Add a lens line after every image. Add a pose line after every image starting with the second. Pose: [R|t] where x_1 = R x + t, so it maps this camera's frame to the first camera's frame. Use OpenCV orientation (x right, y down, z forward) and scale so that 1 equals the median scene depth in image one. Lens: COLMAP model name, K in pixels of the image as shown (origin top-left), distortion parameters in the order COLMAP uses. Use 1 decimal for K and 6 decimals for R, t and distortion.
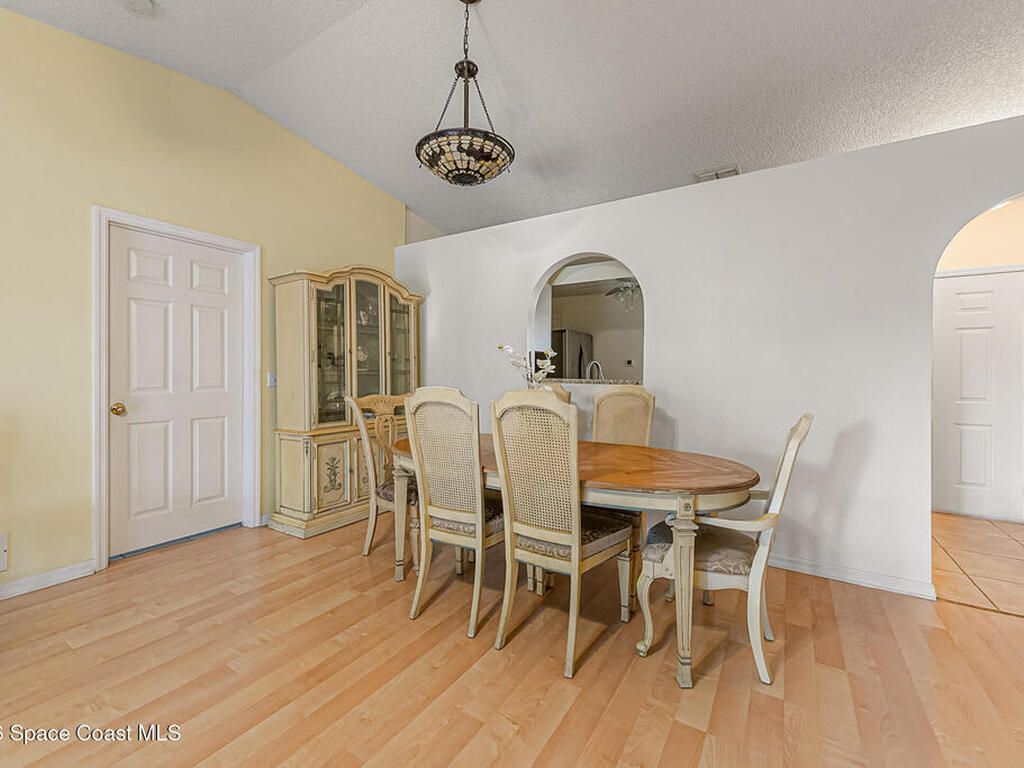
lens RADIAL K [[443.7, 0, 513.2], [0, 443.7, 376.5], [0, 0, 1]] dist [0.003560, 0.000010]
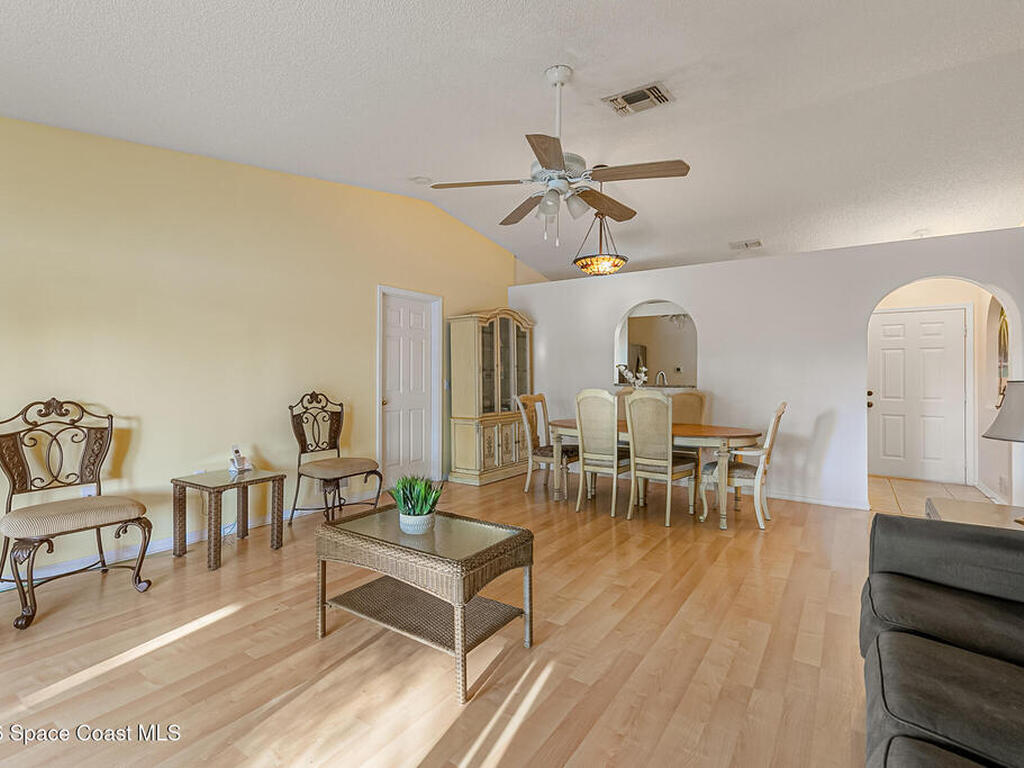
lens RADIAL K [[515.8, 0, 507.3], [0, 515.8, 377.3], [0, 0, 1]] dist [0.001767, 0.000925]
pose [[0.999413, -0.001054, -0.034241, -0.293537], [0.000951, 0.999995, -0.003004, -0.013539], [0.034244, 0.002970, 0.999409, -0.784434]]
